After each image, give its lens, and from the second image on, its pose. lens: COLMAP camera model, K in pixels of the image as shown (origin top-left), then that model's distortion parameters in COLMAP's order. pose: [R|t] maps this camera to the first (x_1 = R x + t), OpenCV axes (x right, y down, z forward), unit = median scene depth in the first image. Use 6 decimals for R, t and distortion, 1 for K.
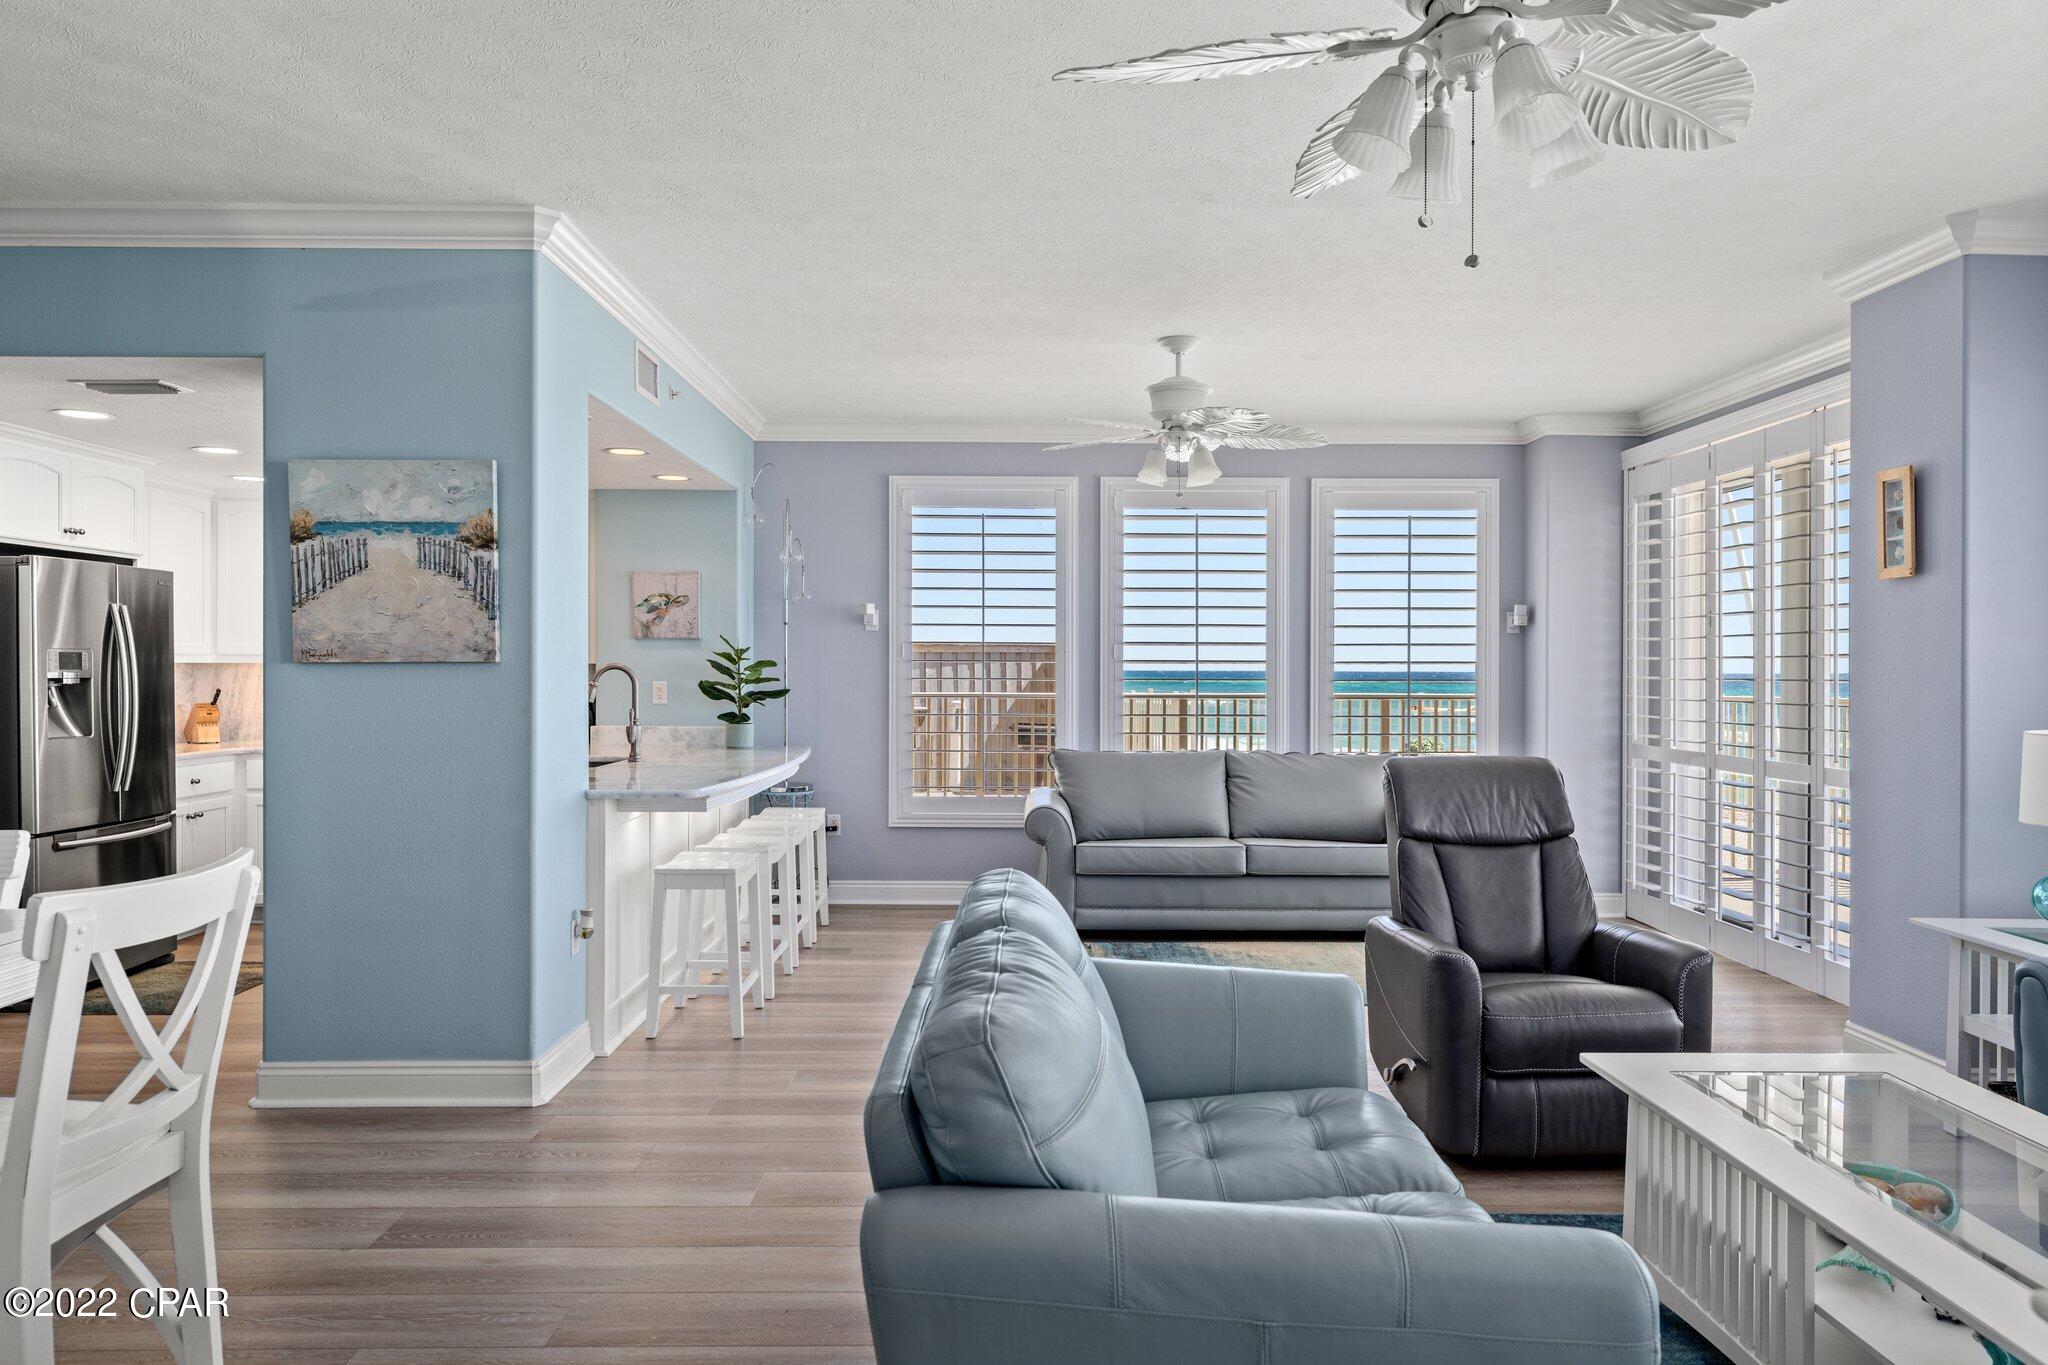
lens RADIAL K [[1357.4, 0, 1023.2], [0, 1357.4, 674.8], [0, 0, 1]] dist [-0.000607, -0.002044]
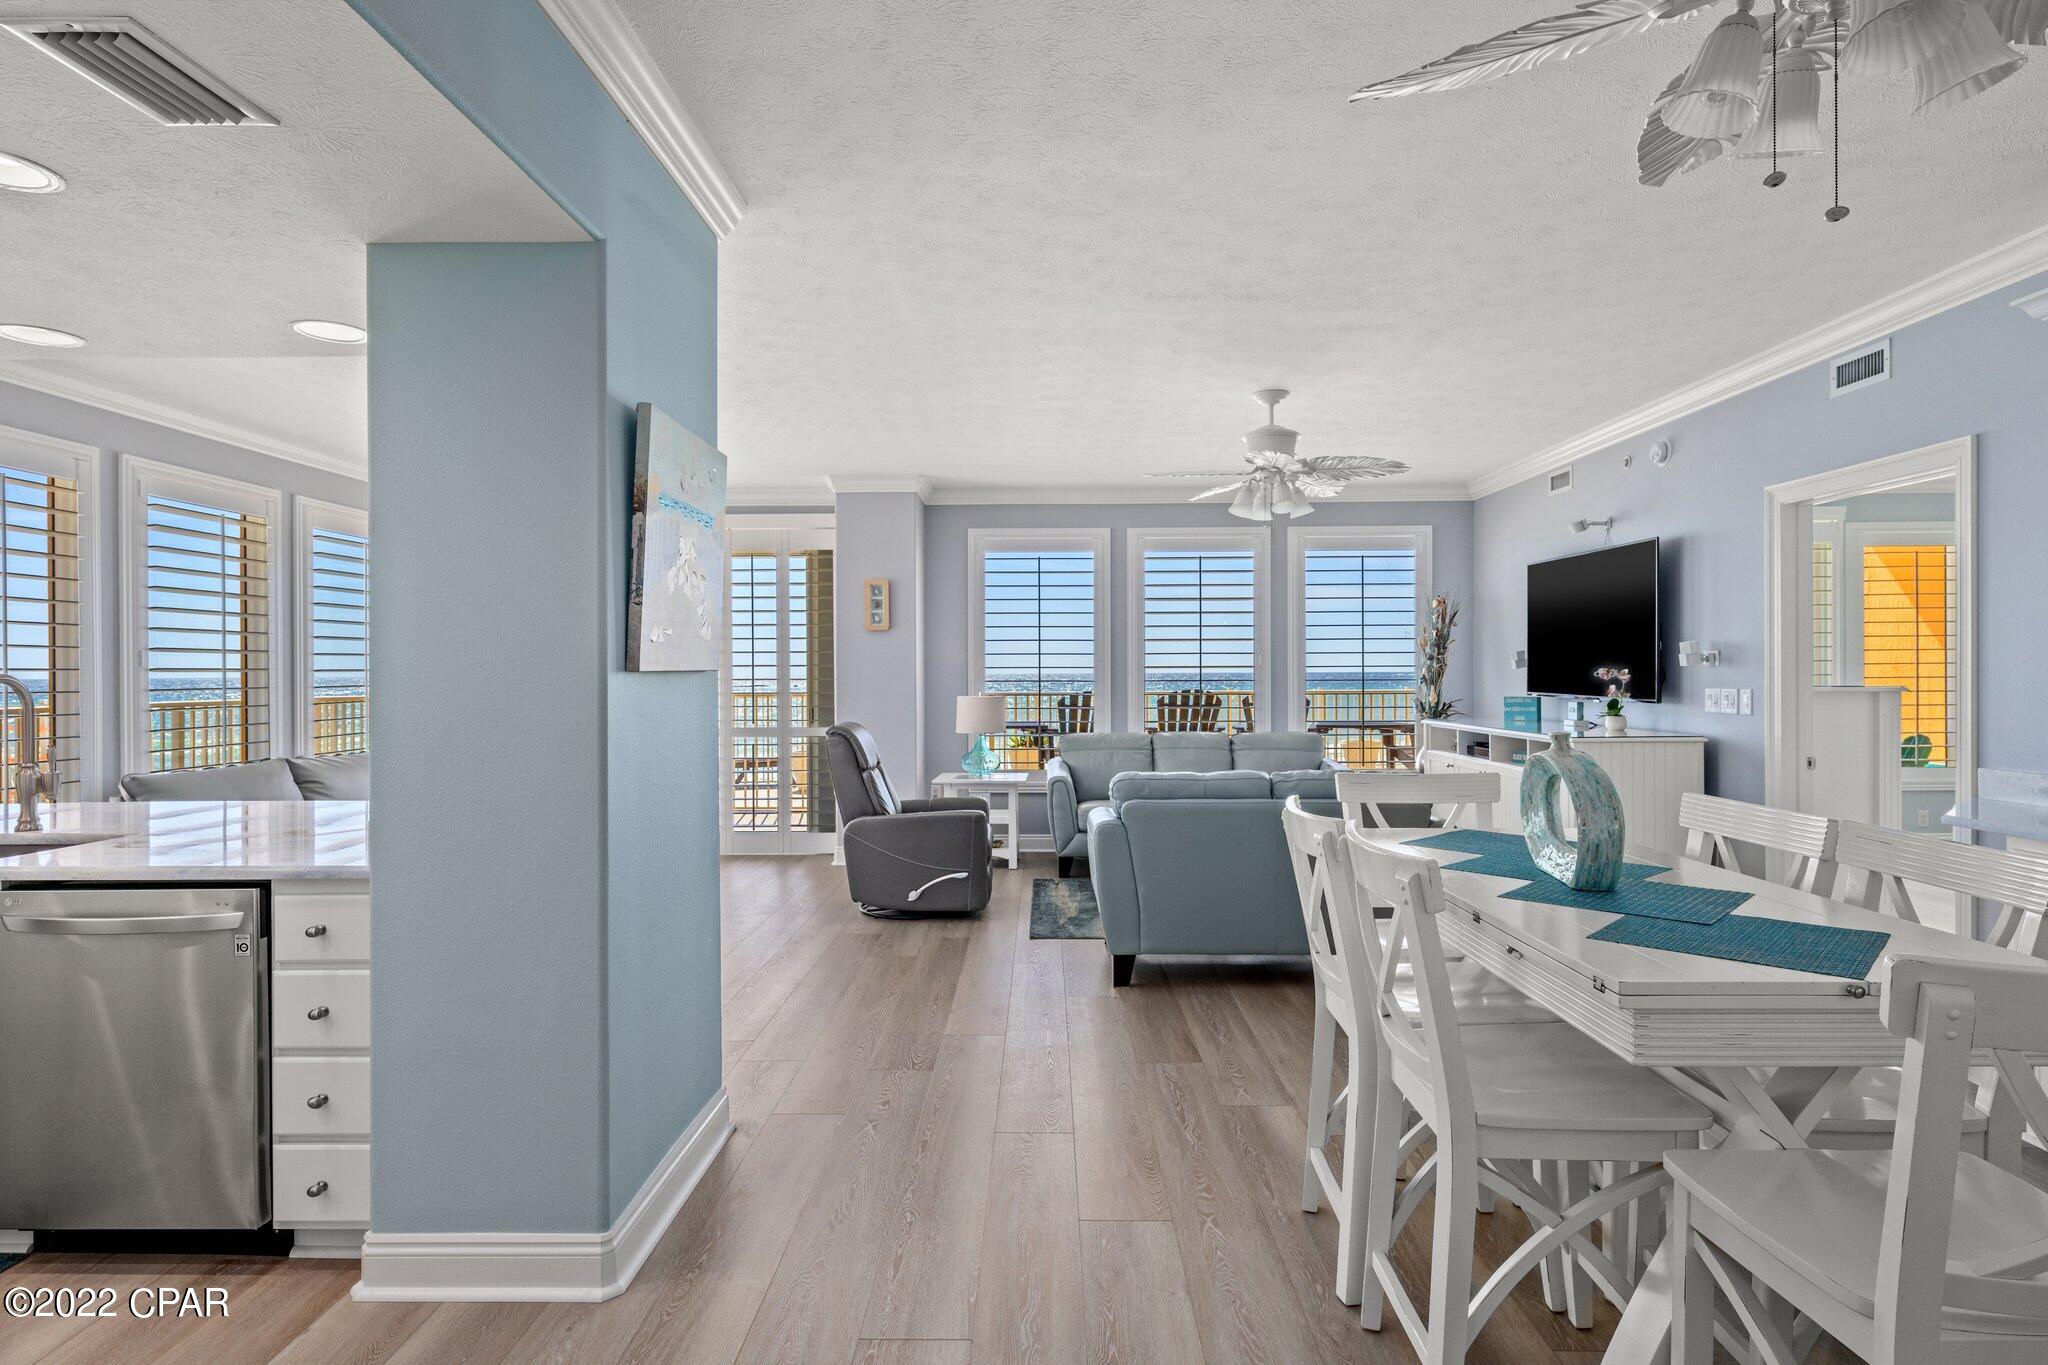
lens RADIAL K [[1074.1, 0, 1022.1], [0, 1074.1, 676.4], [0, 0, 1]] dist [0.001964, 0.000778]
pose [[0.027018, -0.008533, 0.999599, -0.823567], [0.010115, 0.999915, 0.008263, -0.007715], [-0.999584, 0.009888, 0.027102, 0.566170]]
